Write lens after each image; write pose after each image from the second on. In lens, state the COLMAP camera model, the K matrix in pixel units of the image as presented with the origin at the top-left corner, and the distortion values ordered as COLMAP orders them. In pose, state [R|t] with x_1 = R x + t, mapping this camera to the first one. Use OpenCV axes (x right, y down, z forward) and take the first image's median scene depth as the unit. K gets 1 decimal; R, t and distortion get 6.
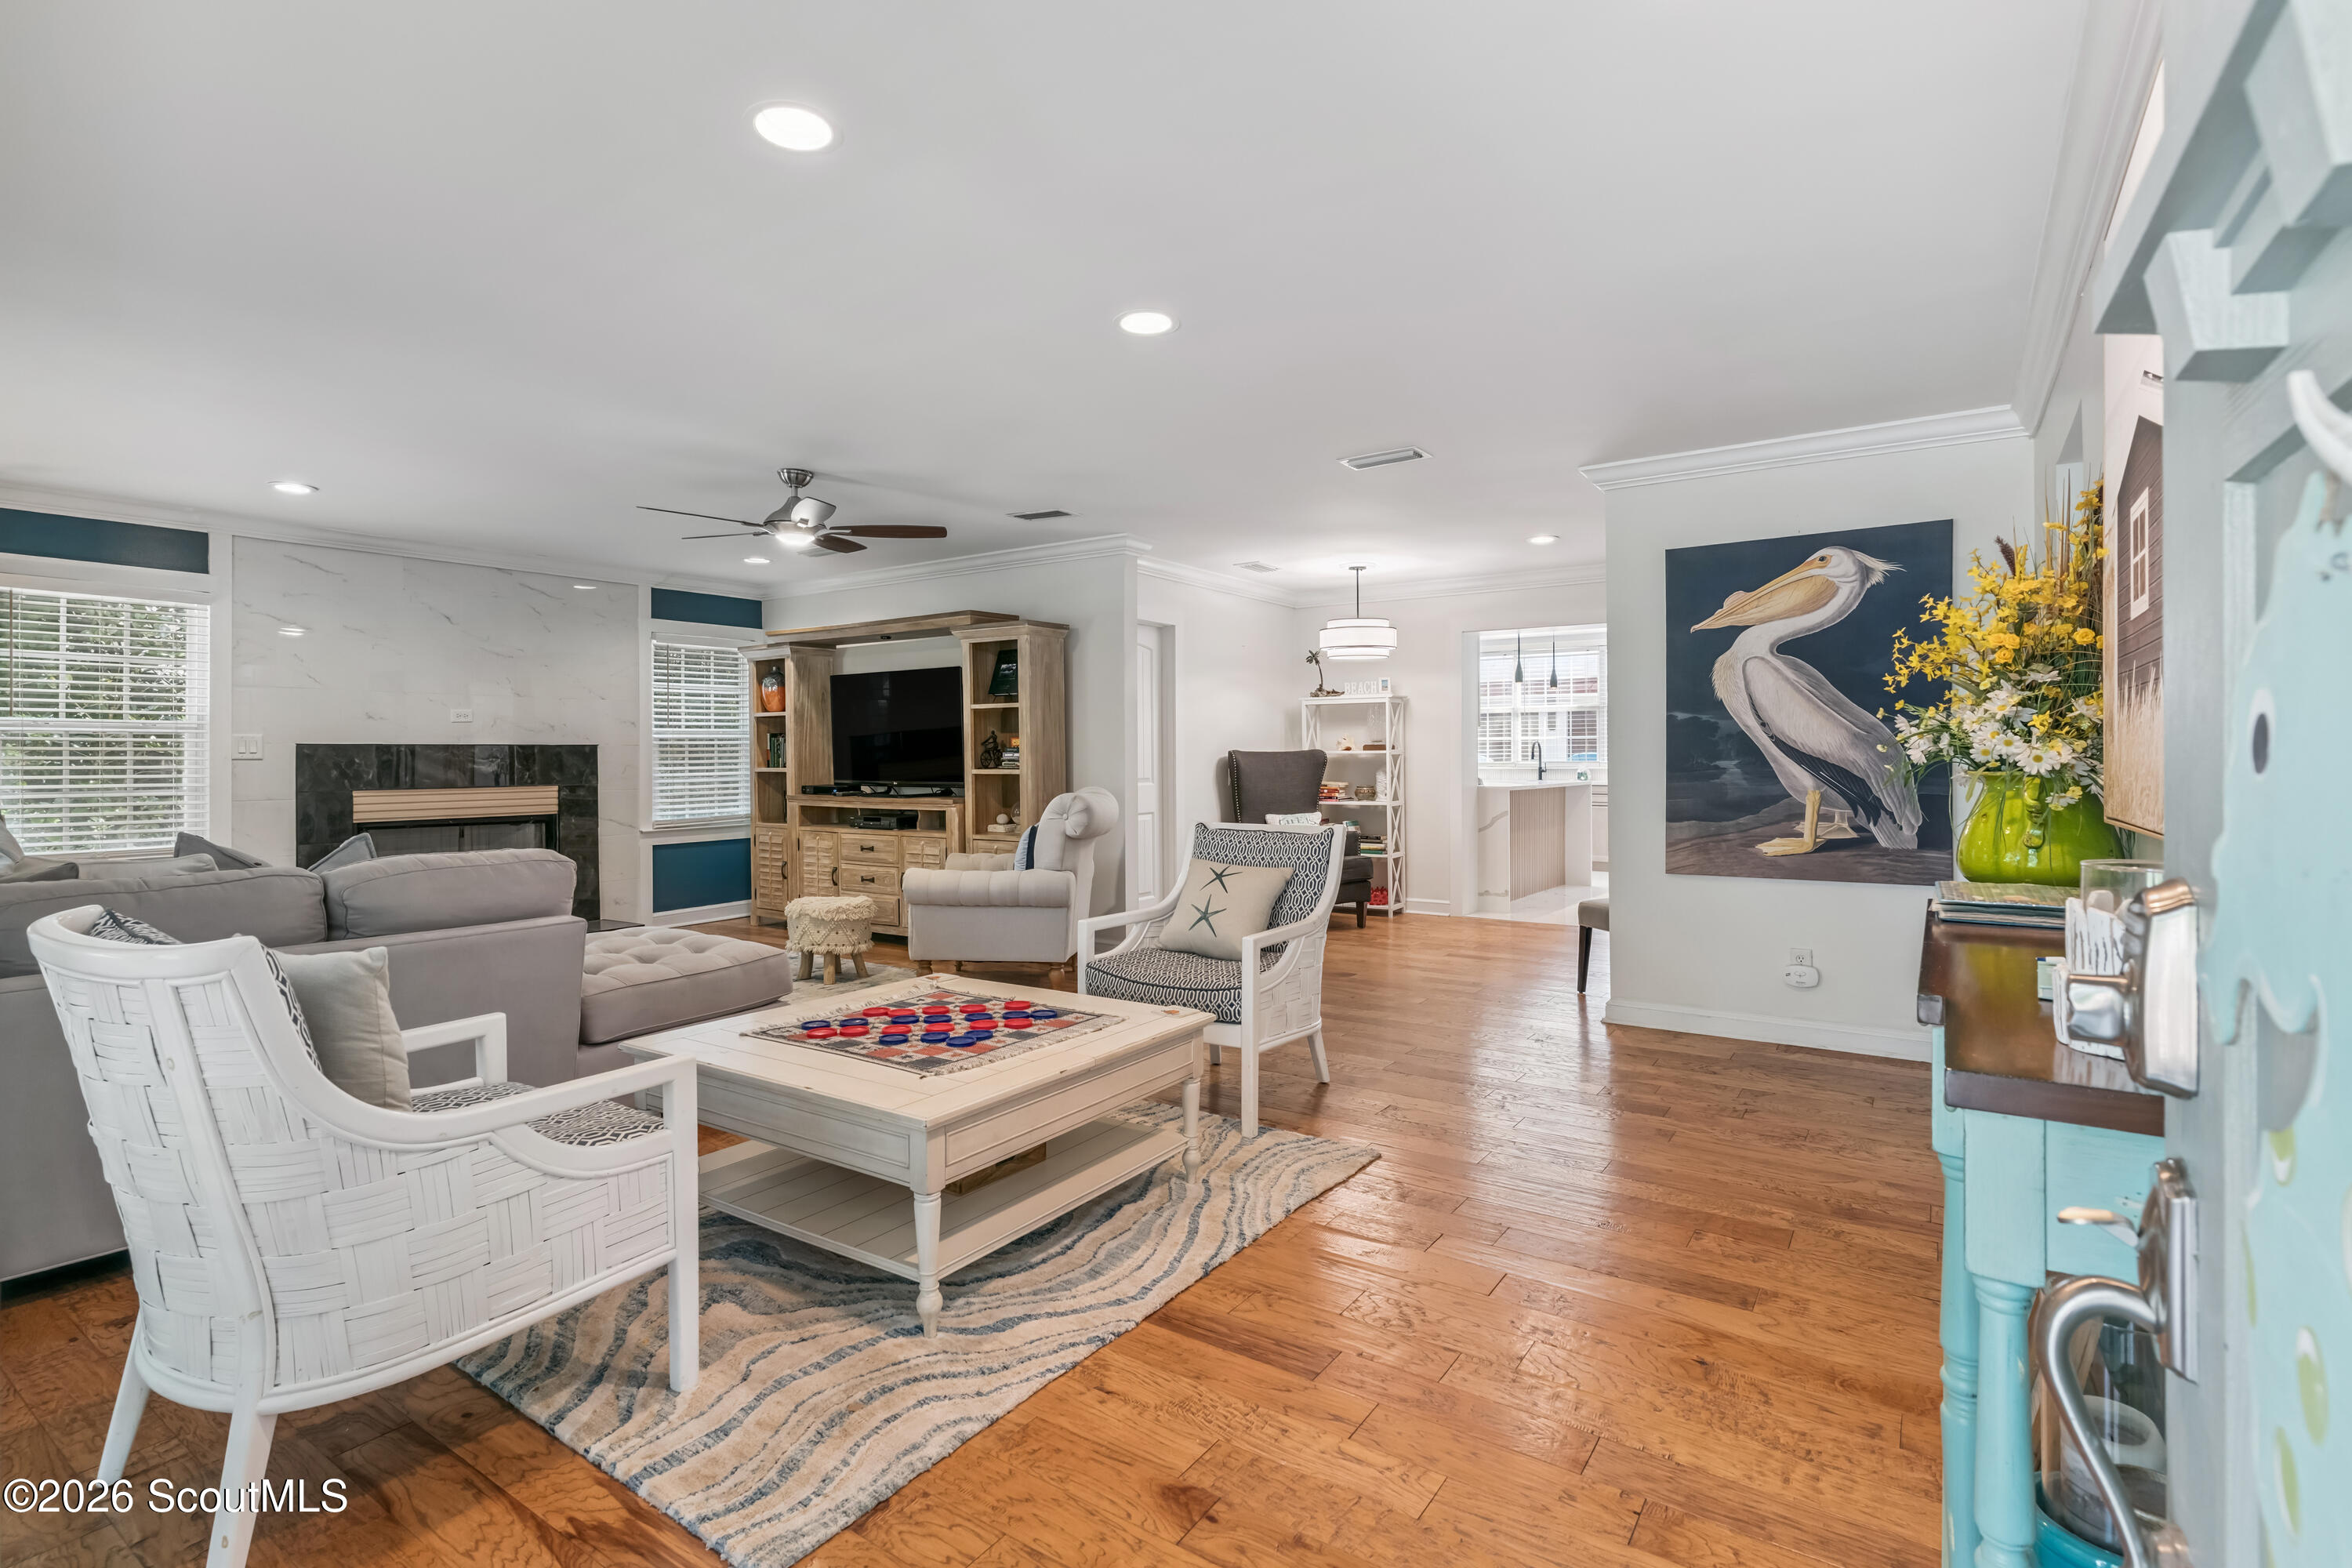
lens RADIAL K [[1123.9, 0, 1169.2], [0, 1123.9, 766.9], [0, 0, 1]] dist [0.005767, -0.000810]
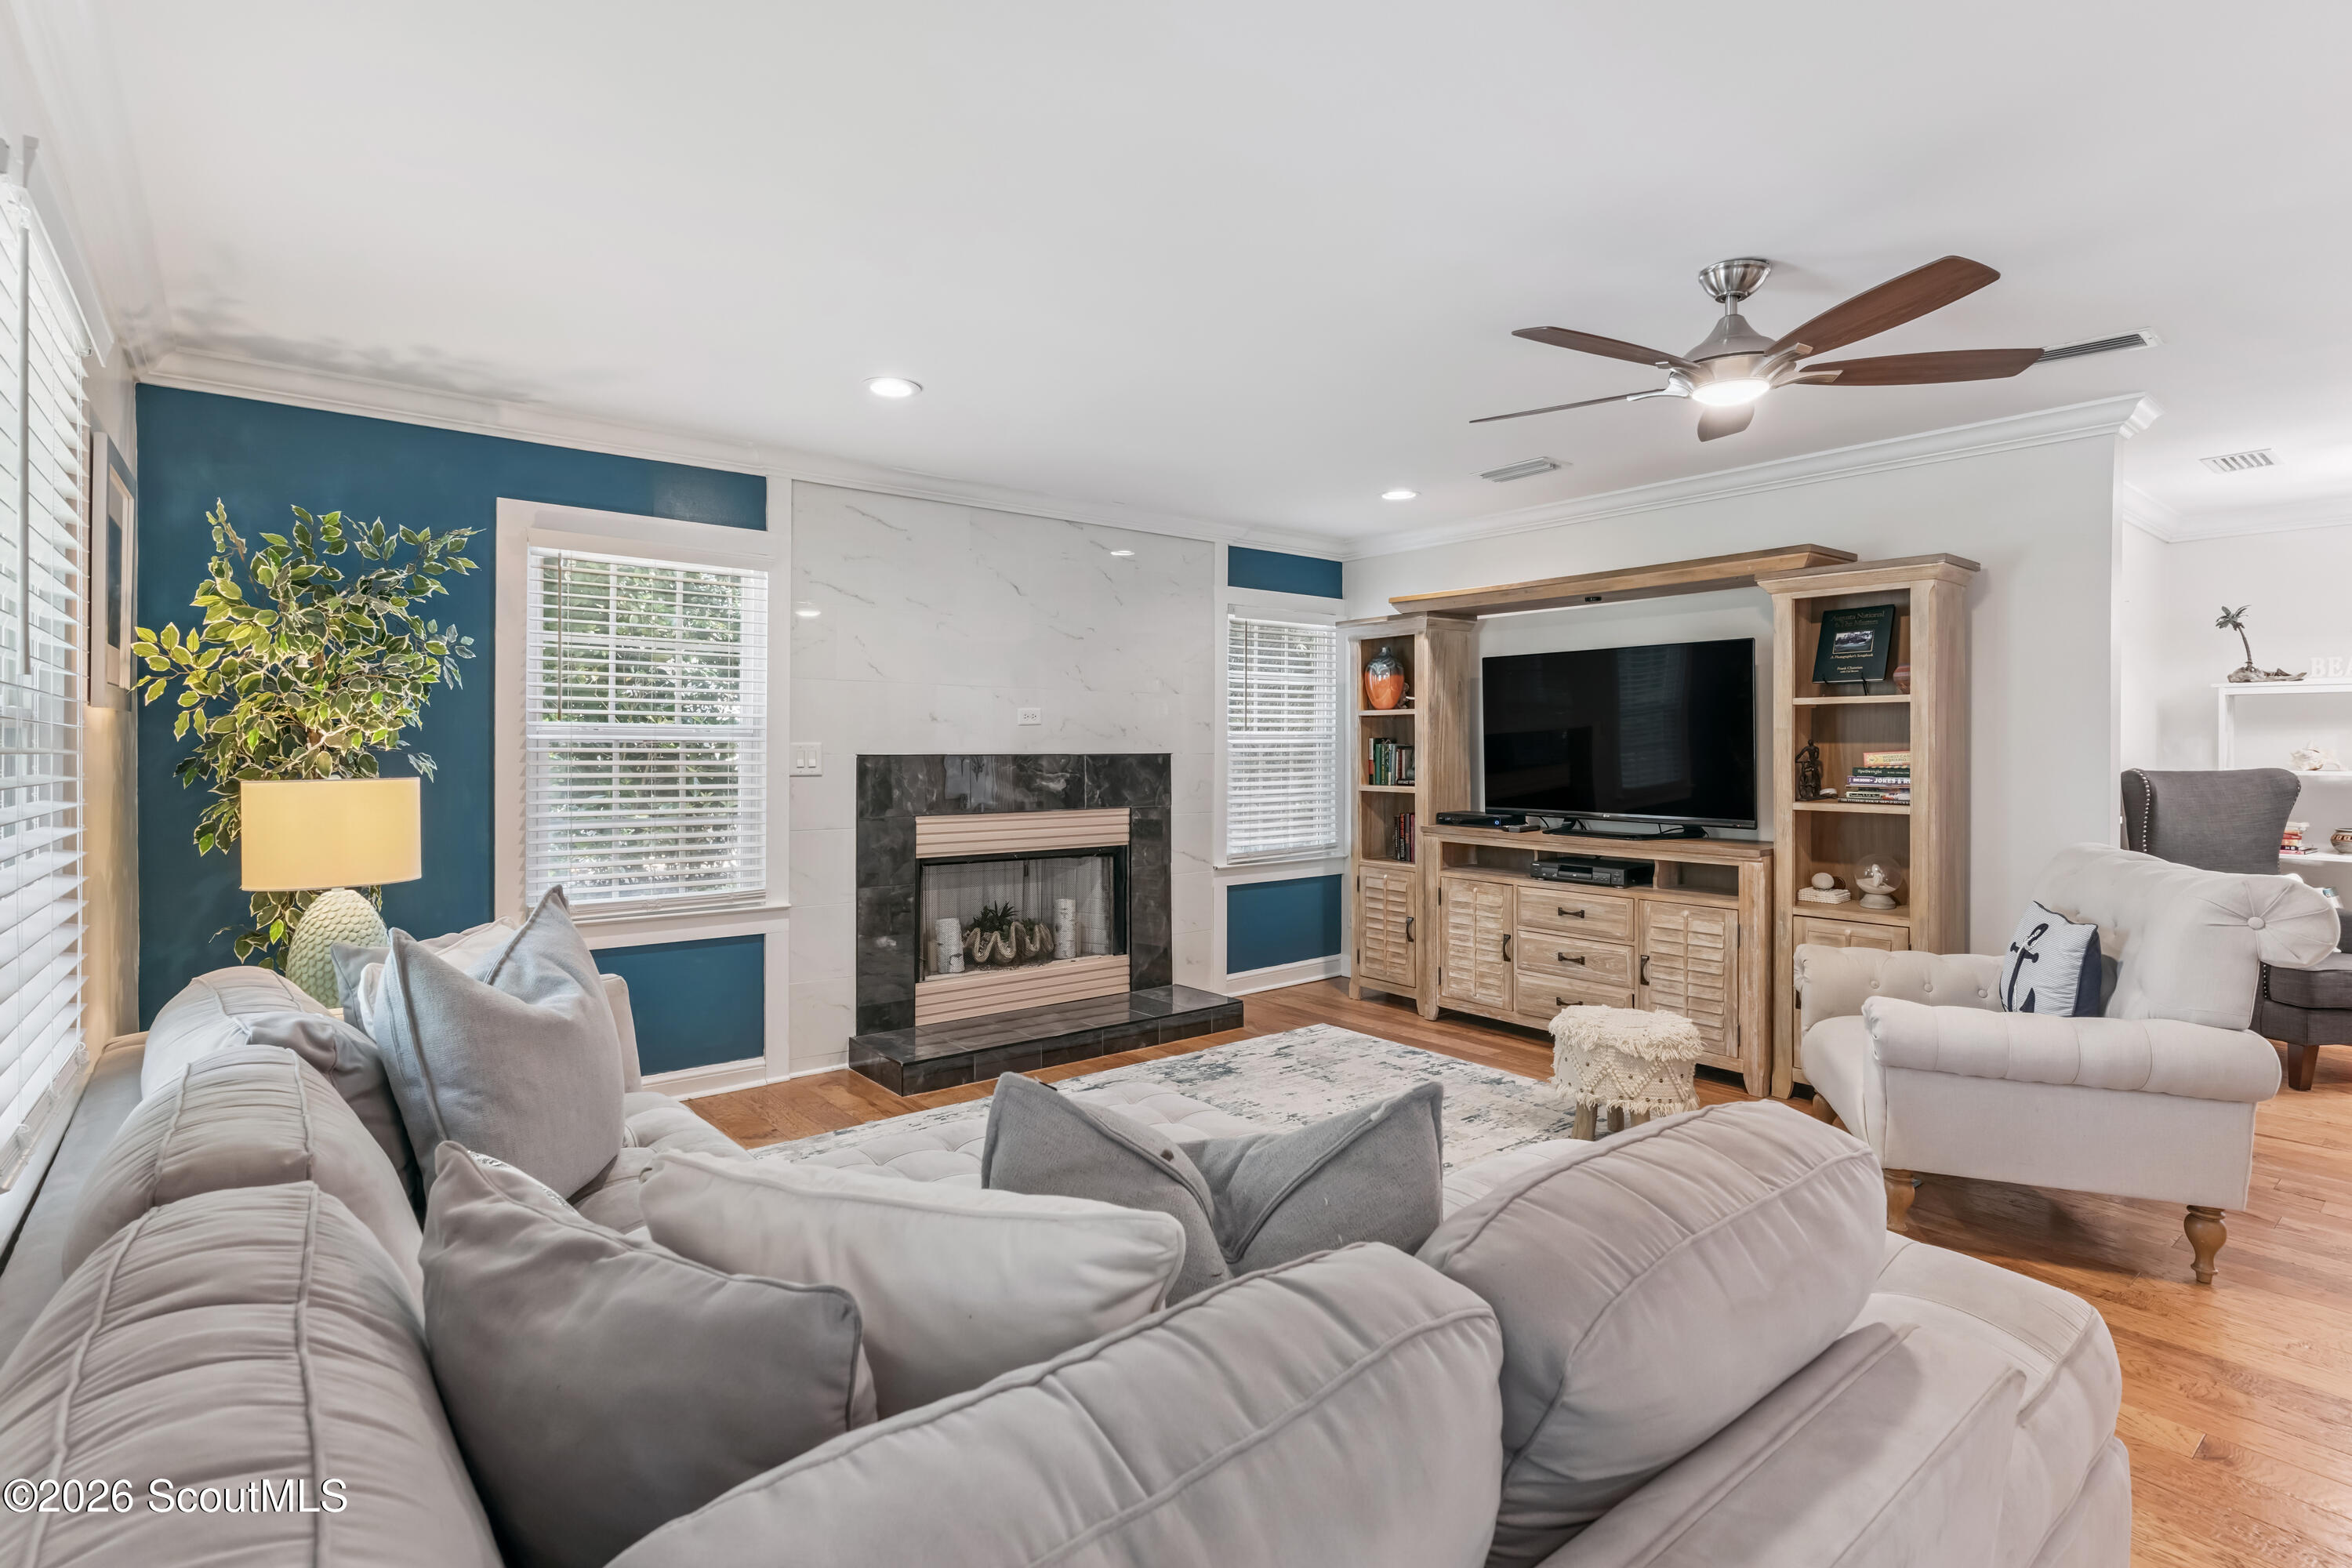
lens RADIAL K [[1123.9, 0, 1179.3], [0, 1123.9, 772.4], [0, 0, 1]] dist [0.005767, -0.000810]
pose [[0.961289, 0.013734, -0.275198, -0.298005], [-0.010287, 0.999850, 0.013966, -0.017712], [0.275348, -0.010594, 0.961286, 0.277534]]
